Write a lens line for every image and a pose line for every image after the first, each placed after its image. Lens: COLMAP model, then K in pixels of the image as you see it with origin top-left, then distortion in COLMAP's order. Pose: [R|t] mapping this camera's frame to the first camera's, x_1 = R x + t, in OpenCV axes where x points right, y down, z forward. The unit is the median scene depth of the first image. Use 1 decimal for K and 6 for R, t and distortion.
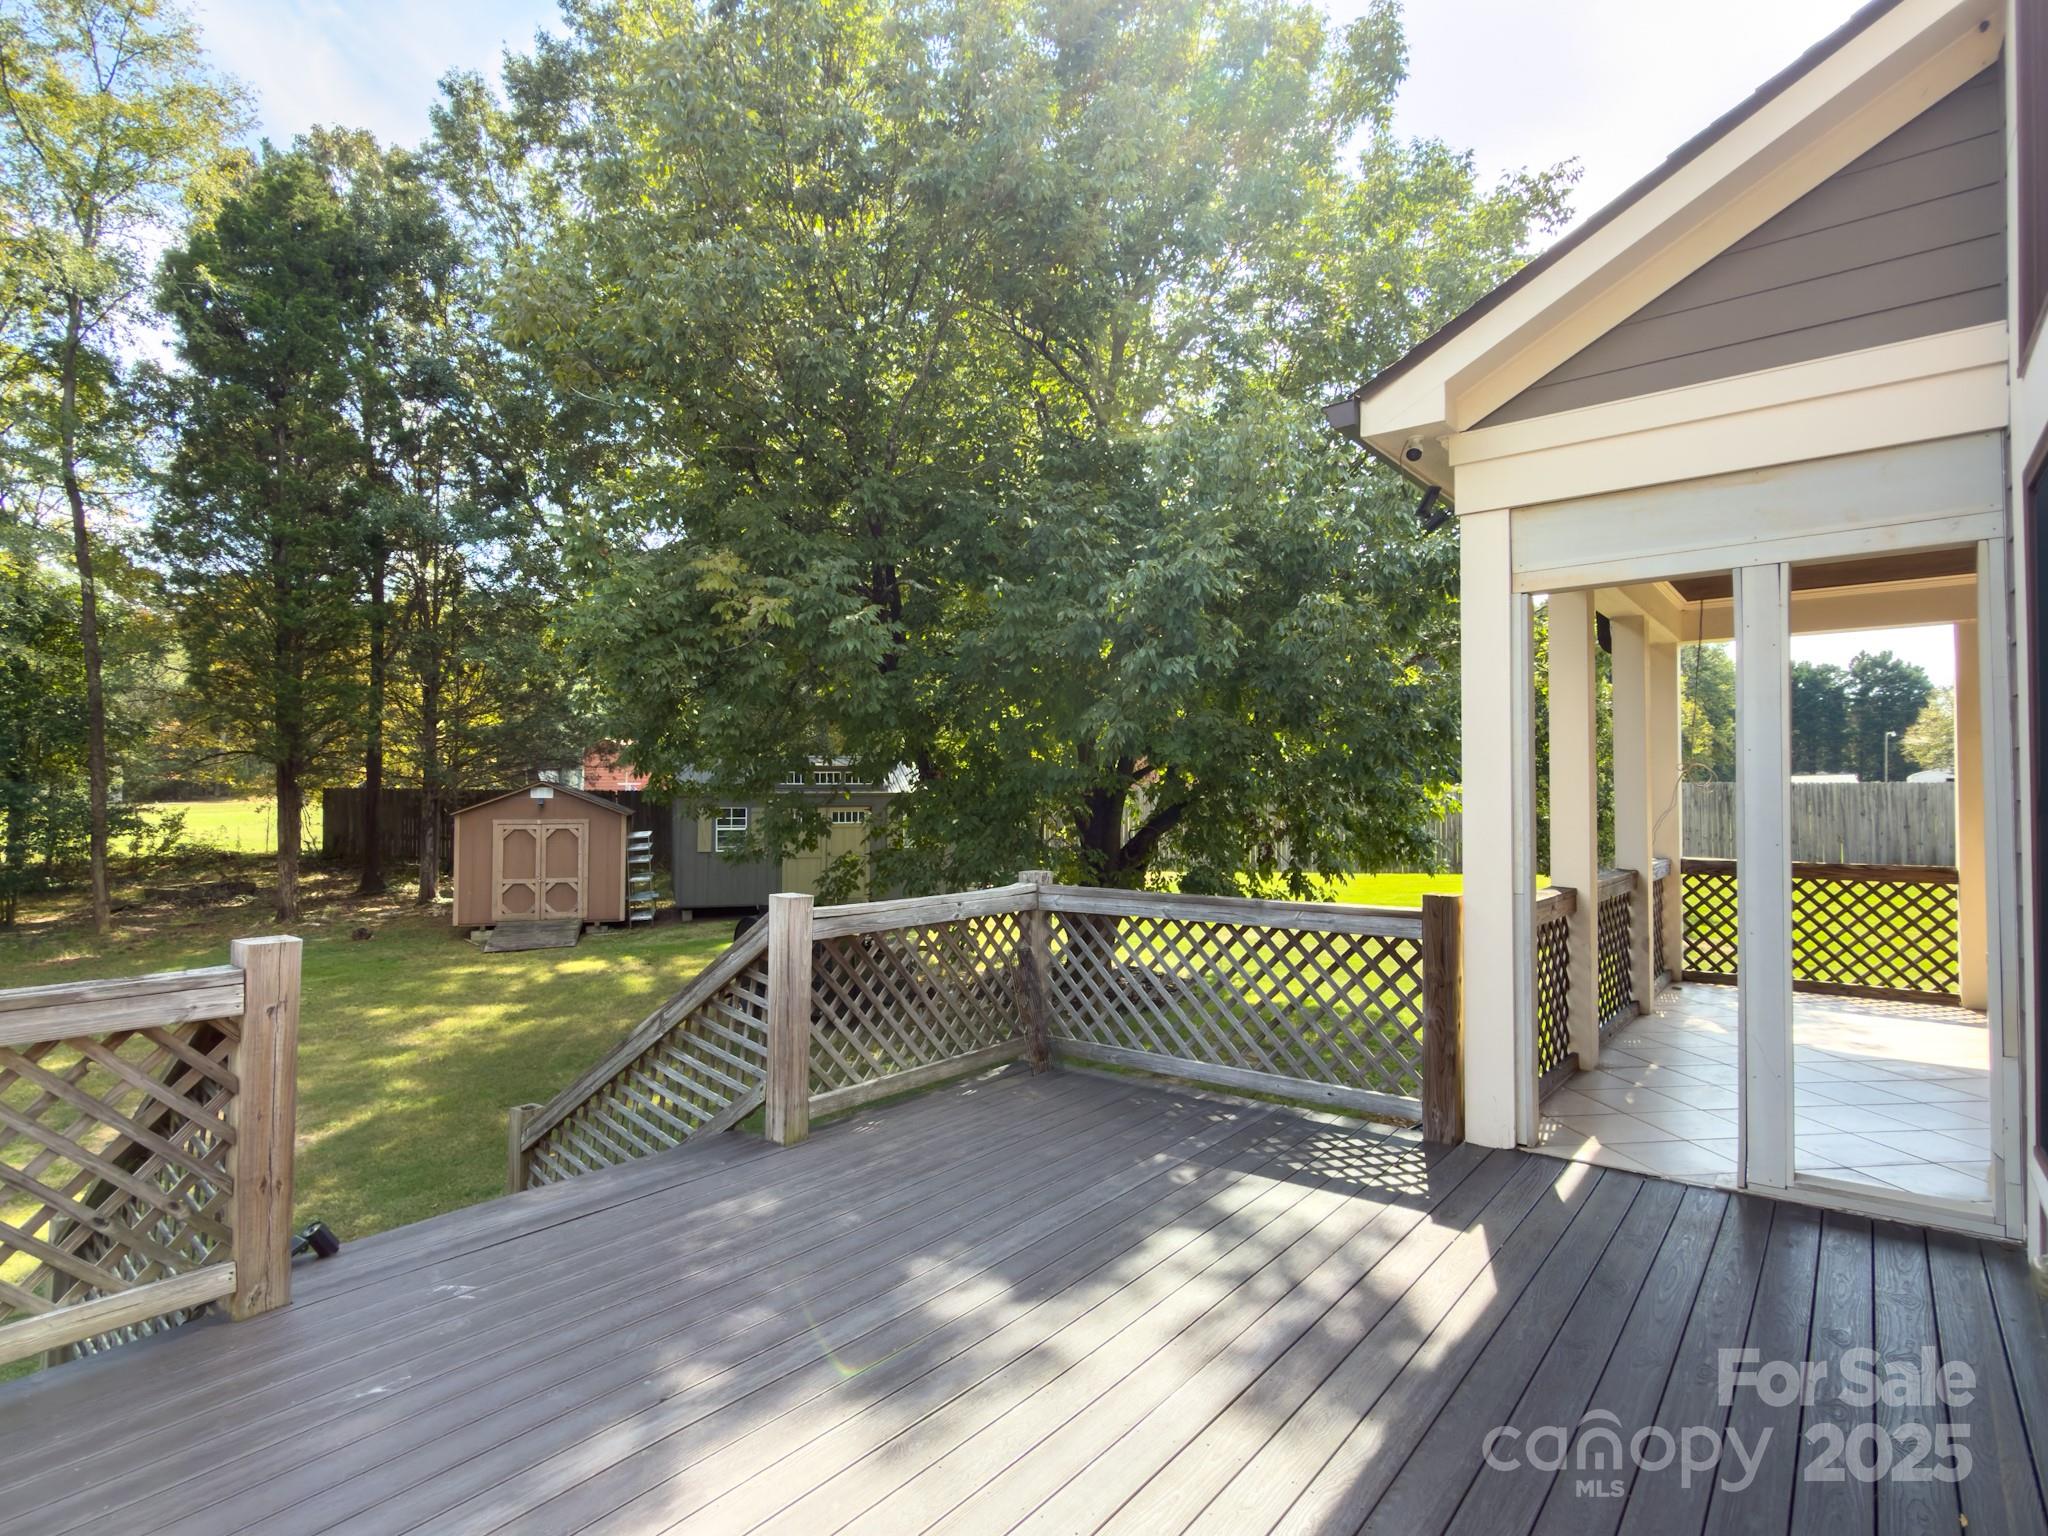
lens RADIAL K [[1058.9, 0, 1025.2], [0, 1058.9, 773.1], [0, 0, 1]] dist [-0.002142, -0.001078]
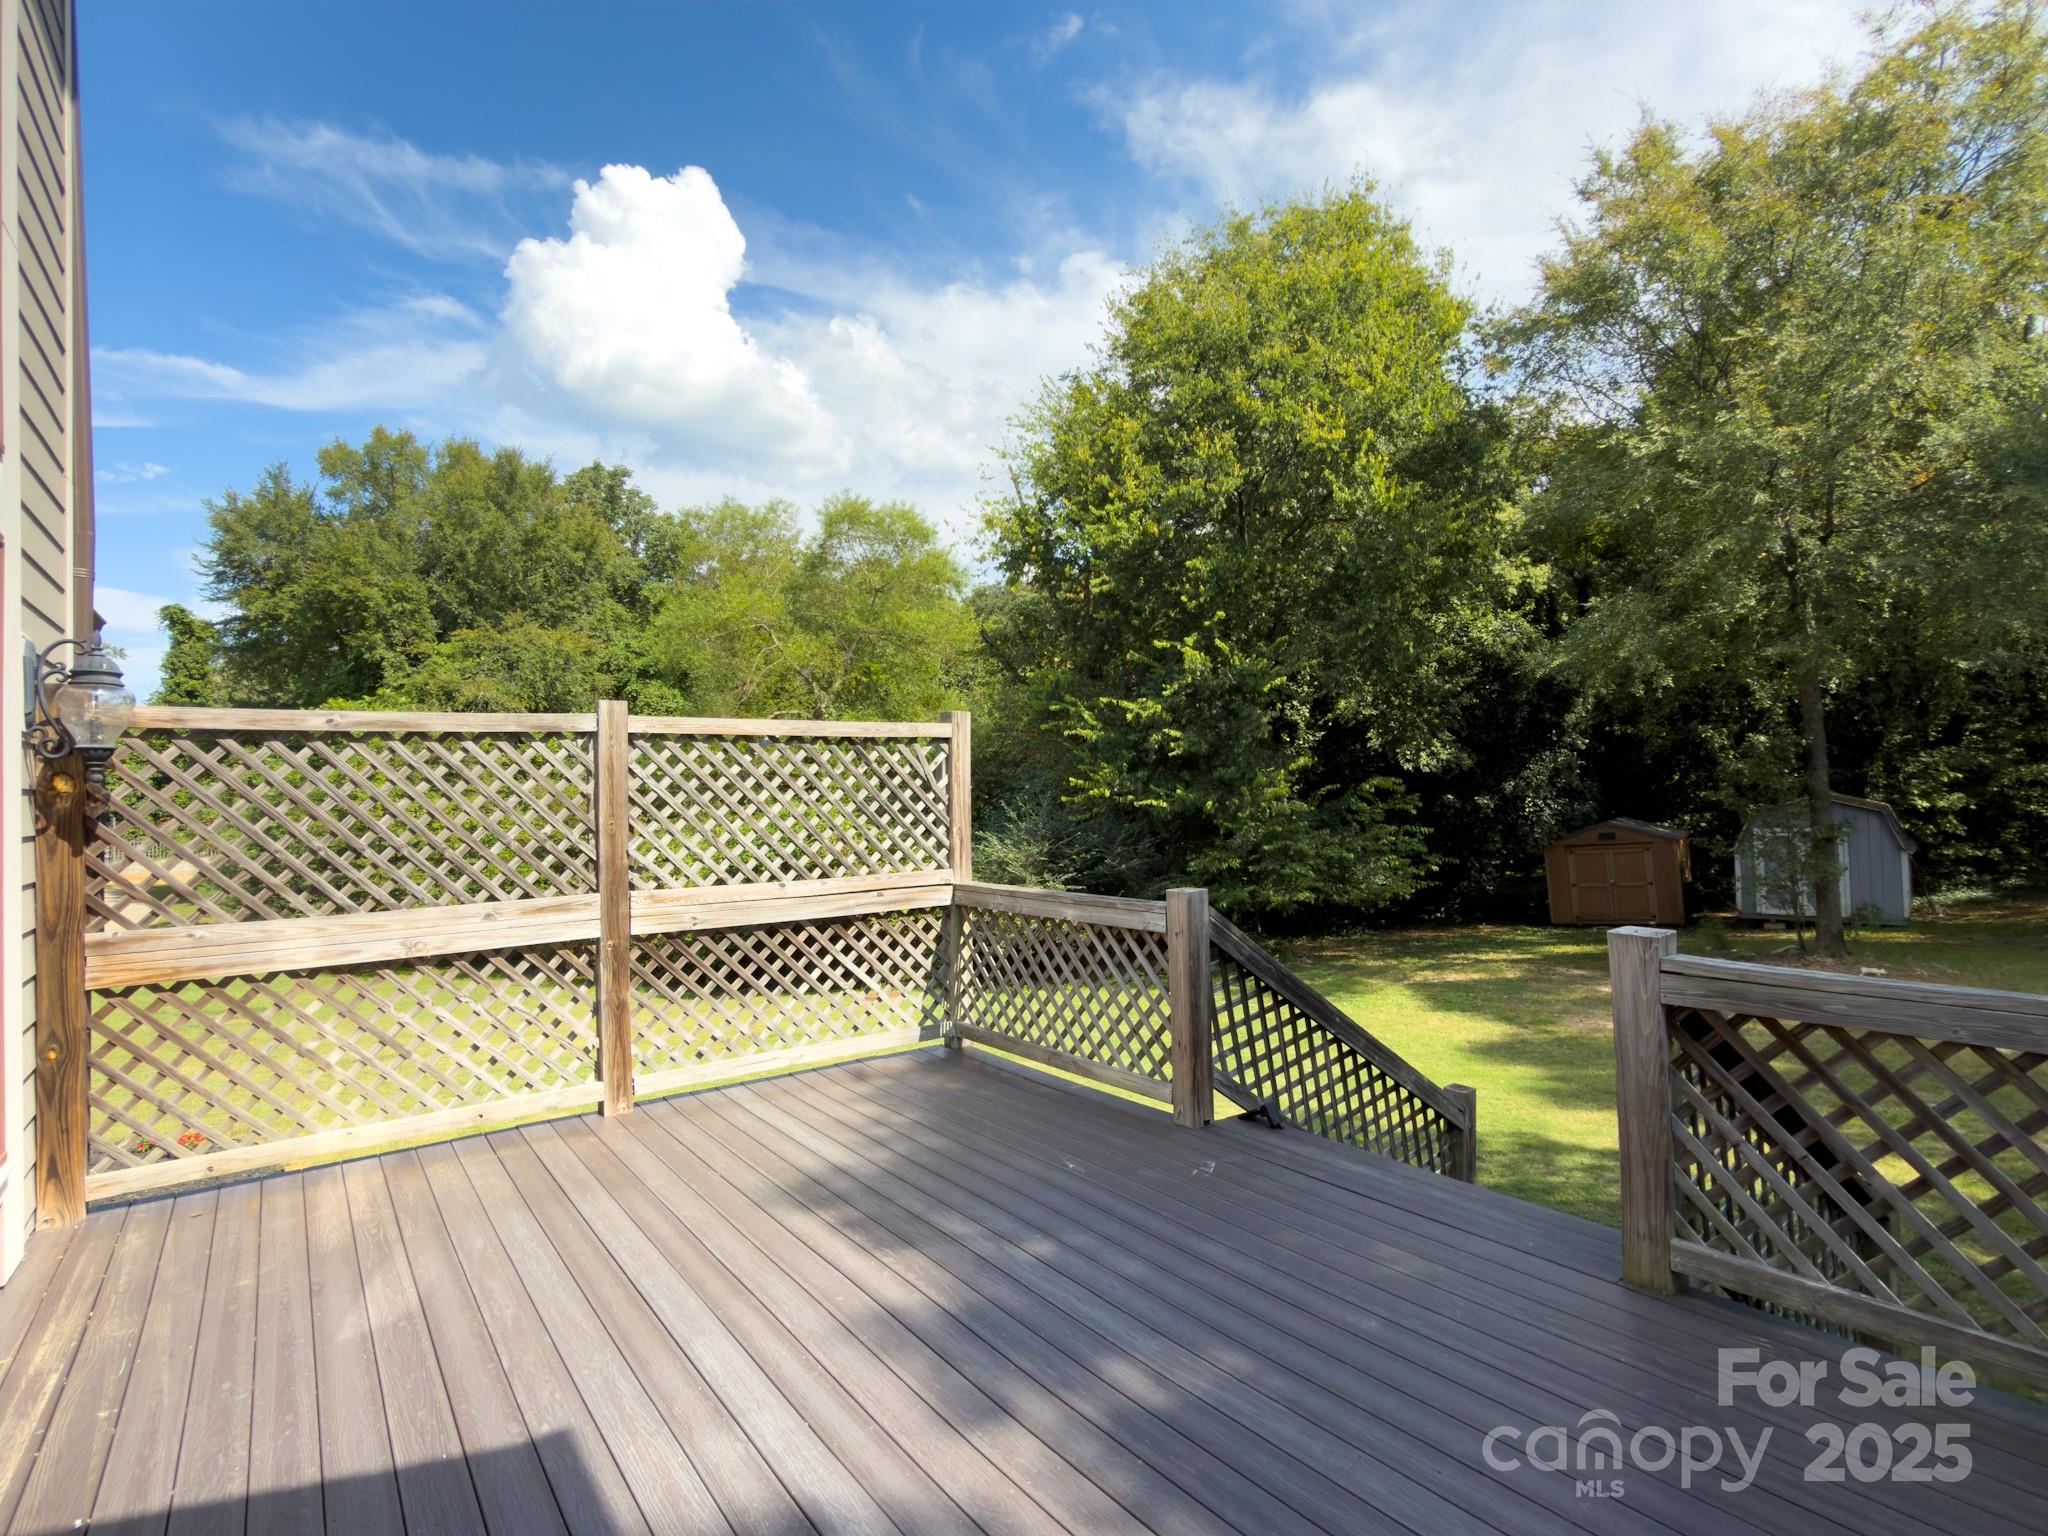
lens RADIAL K [[1058.9, 0, 1025.2], [0, 1058.9, 773.1], [0, 0, 1]] dist [-0.002142, -0.001078]
pose [[-0.282883, -0.007540, -0.959125, 0.939885], [0.051377, 0.998414, -0.023002, 0.017527], [0.957777, -0.055784, -0.282047, 1.384418]]
